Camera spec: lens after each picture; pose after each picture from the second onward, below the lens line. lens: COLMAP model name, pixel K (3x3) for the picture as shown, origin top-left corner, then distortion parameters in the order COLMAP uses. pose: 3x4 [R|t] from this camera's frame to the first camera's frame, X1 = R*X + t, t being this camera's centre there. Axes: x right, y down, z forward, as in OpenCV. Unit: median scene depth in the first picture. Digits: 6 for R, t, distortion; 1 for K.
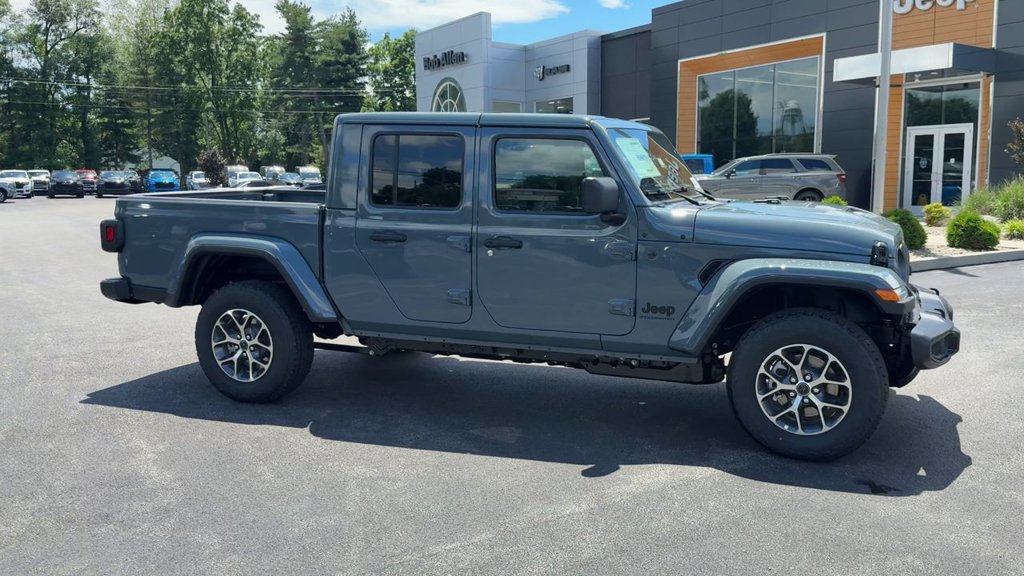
lens RADIAL K [[902.7, 0, 609.0], [0, 902.7, 286.1], [0, 0, 1]] dist [0.106057, -0.163002]
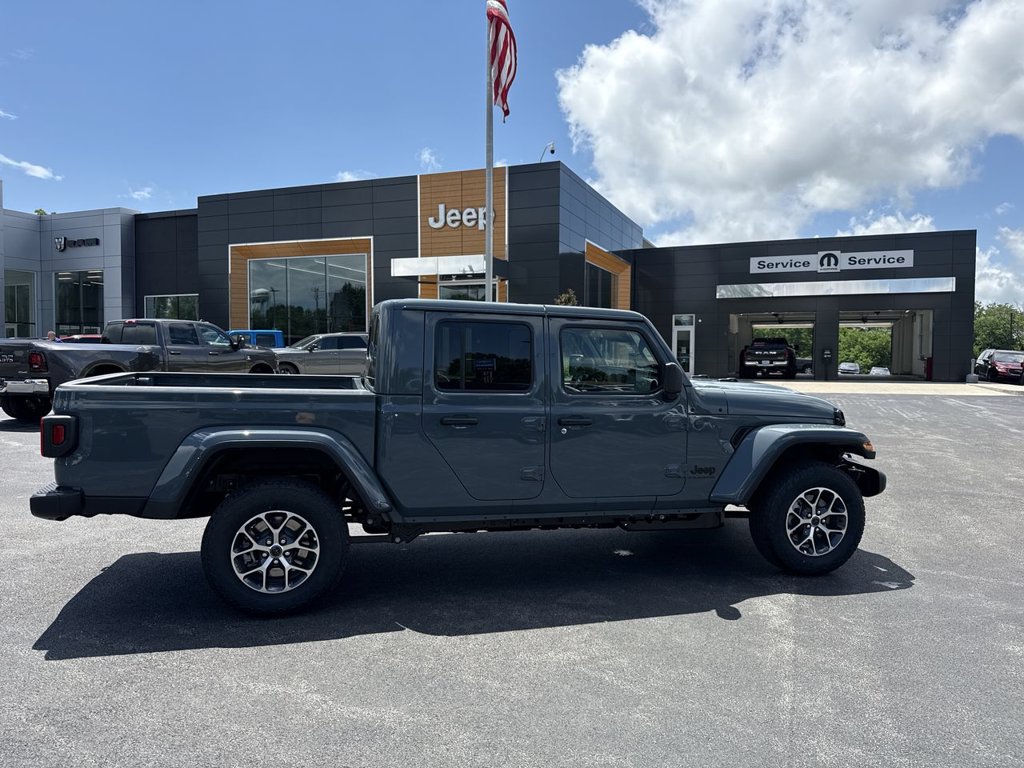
lens RADIAL K [[740.1, 0, 547.9], [0, 740.1, 381.3], [0, 0, 1]] dist [0.068298, -0.103986]
pose [[0.823114, -0.016024, 0.567649, -0.150938], [0.059522, 0.996530, -0.058178, -0.010617], [-0.564748, 0.081675, 0.821212, 0.062823]]
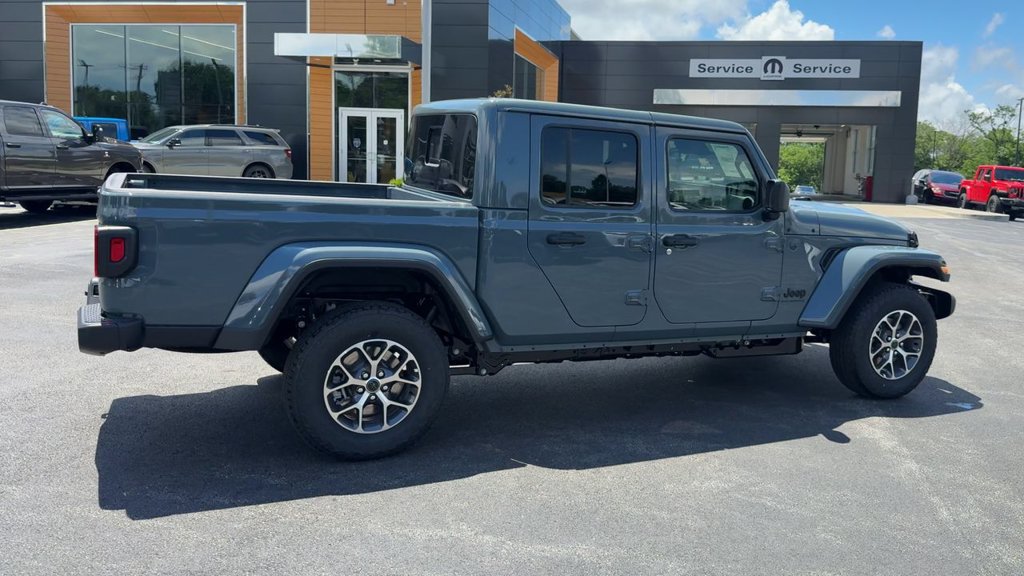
lens RADIAL K [[861.7, 0, 616.7], [0, 861.7, 256.3], [0, 0, 1]] dist [0.126730, -0.224952]
pose [[0.679410, -0.050688, 0.732006, -0.202235], [0.047747, 0.998551, 0.024829, -0.013434], [-0.732204, 0.018082, 0.680845, 0.089426]]
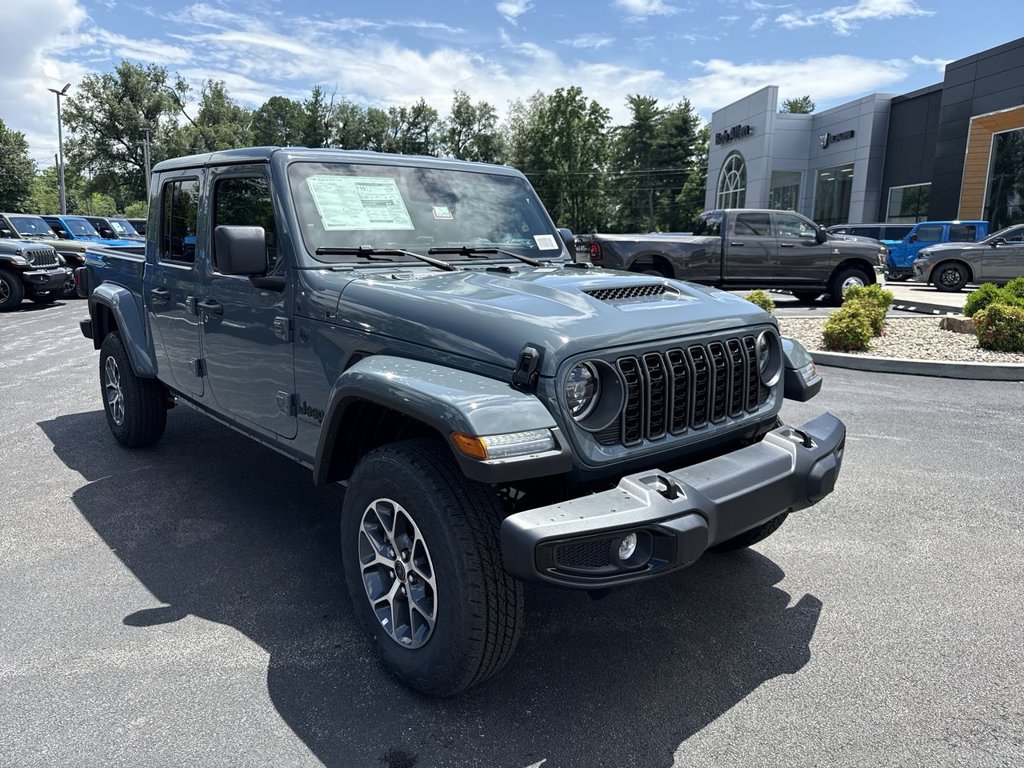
lens RADIAL K [[757.6, 0, 493.9], [0, 757.6, 383.8], [0, 0, 1]] dist [0.038569, -0.099613]
pose [[0.851163, 0.109455, -0.513363, 0.107468], [-0.078216, 0.993546, 0.082152, -0.012652], [0.519041, -0.029772, 0.854230, 0.122884]]
